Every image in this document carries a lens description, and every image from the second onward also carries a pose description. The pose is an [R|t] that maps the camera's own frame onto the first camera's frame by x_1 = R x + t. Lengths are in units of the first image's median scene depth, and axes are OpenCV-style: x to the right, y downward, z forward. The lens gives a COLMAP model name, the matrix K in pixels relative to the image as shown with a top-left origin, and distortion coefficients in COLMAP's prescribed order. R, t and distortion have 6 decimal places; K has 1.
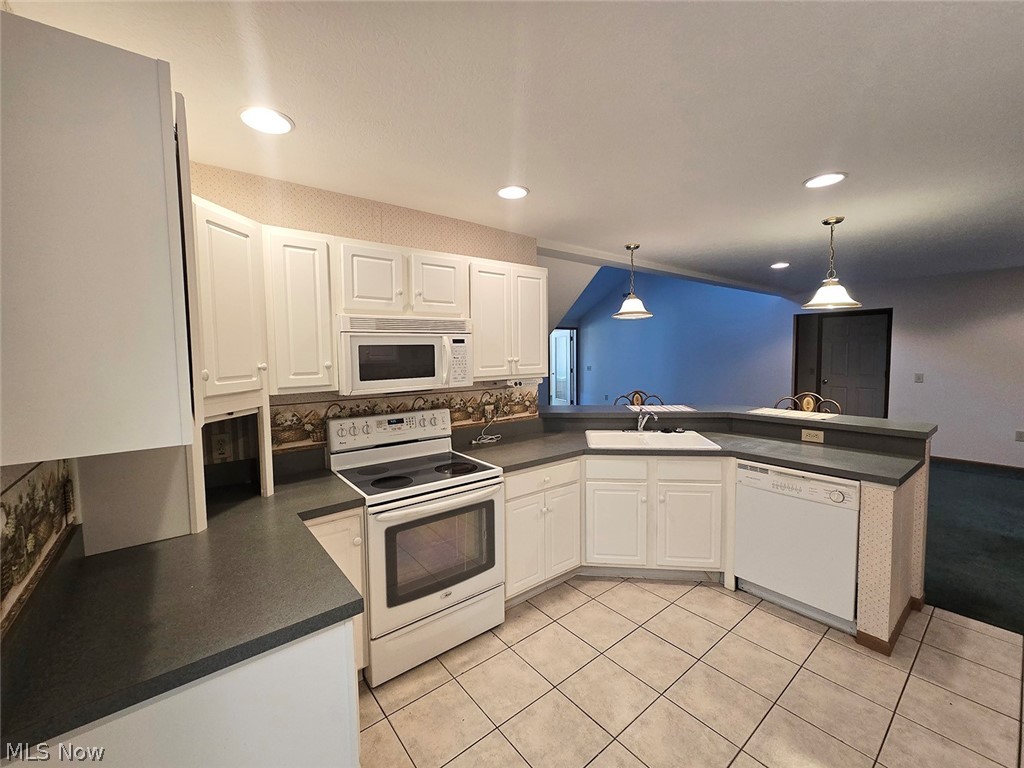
lens RADIAL K [[418.0, 0, 508.8], [0, 418.0, 379.8], [0, 0, 1]] dist [0.000475, 0.000018]
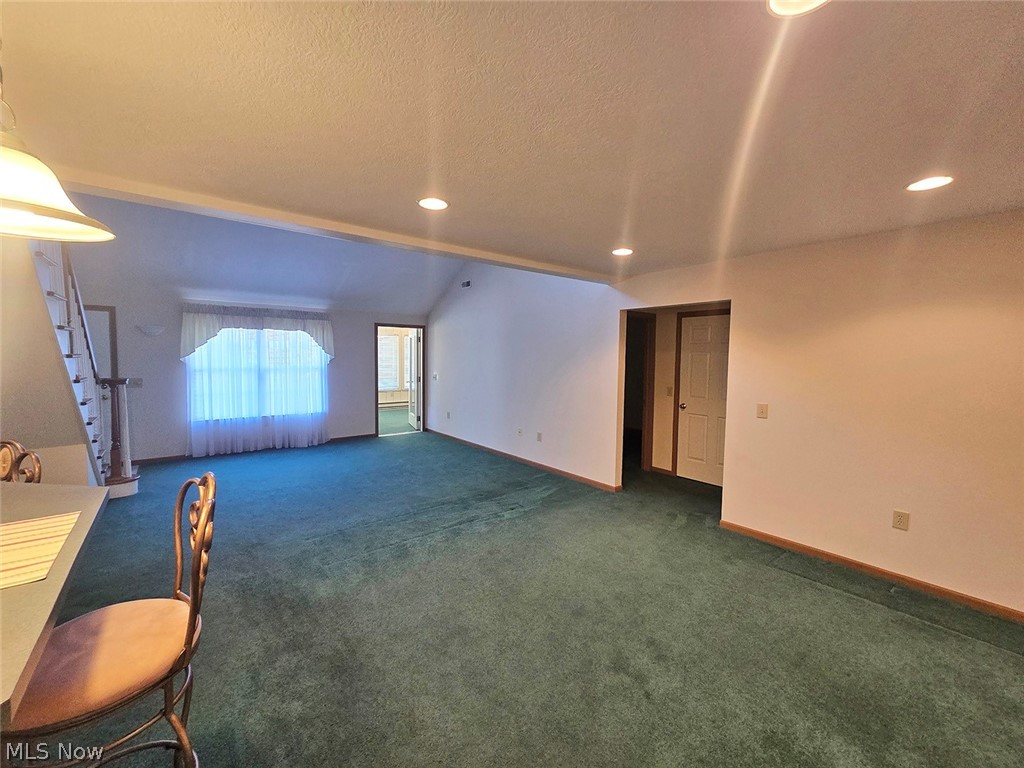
lens RADIAL K [[418.0, 0, 505.3], [0, 418.0, 385.9], [0, 0, 1]] dist [0.000475, 0.000018]
pose [[0.999663, 0.025307, -0.005810, 1.040303], [-0.025264, 0.999653, 0.007454, -0.065073], [0.005997, -0.007305, 0.999955, 0.640148]]
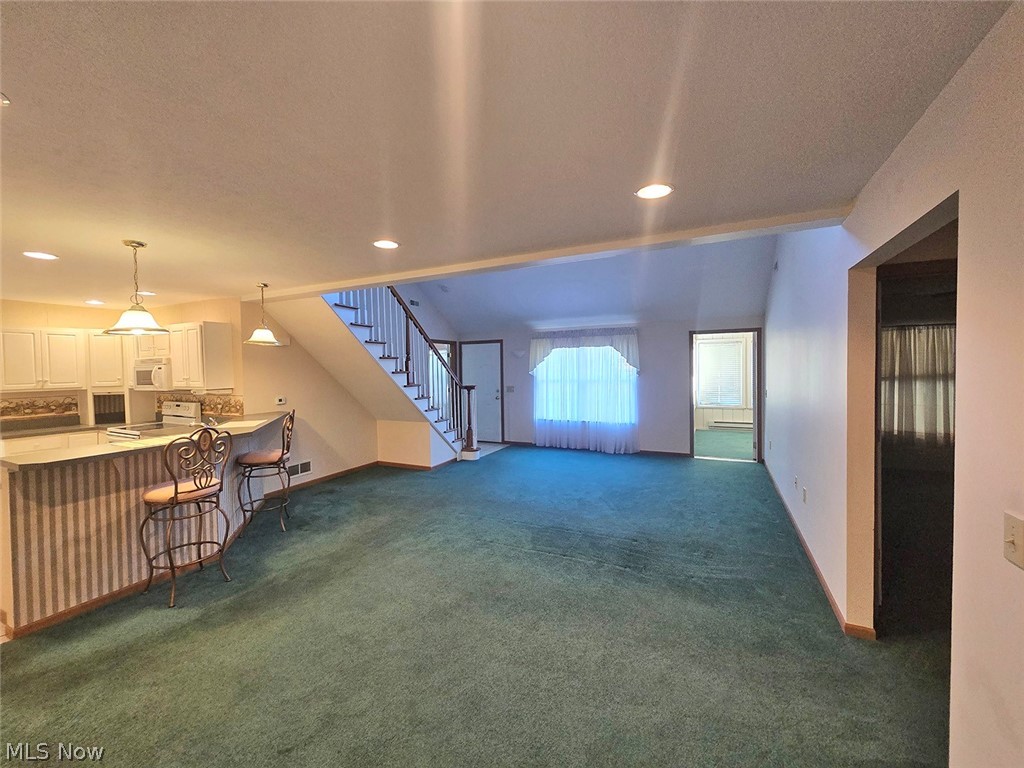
lens RADIAL K [[418.0, 0, 504.7], [0, 418.0, 377.8], [0, 0, 1]] dist [0.000475, 0.000018]
pose [[0.422005, 0.027643, -0.906172, 1.832623], [-0.052228, 0.998616, 0.006141, -0.110339], [0.905088, 0.044736, 0.422865, 1.245291]]
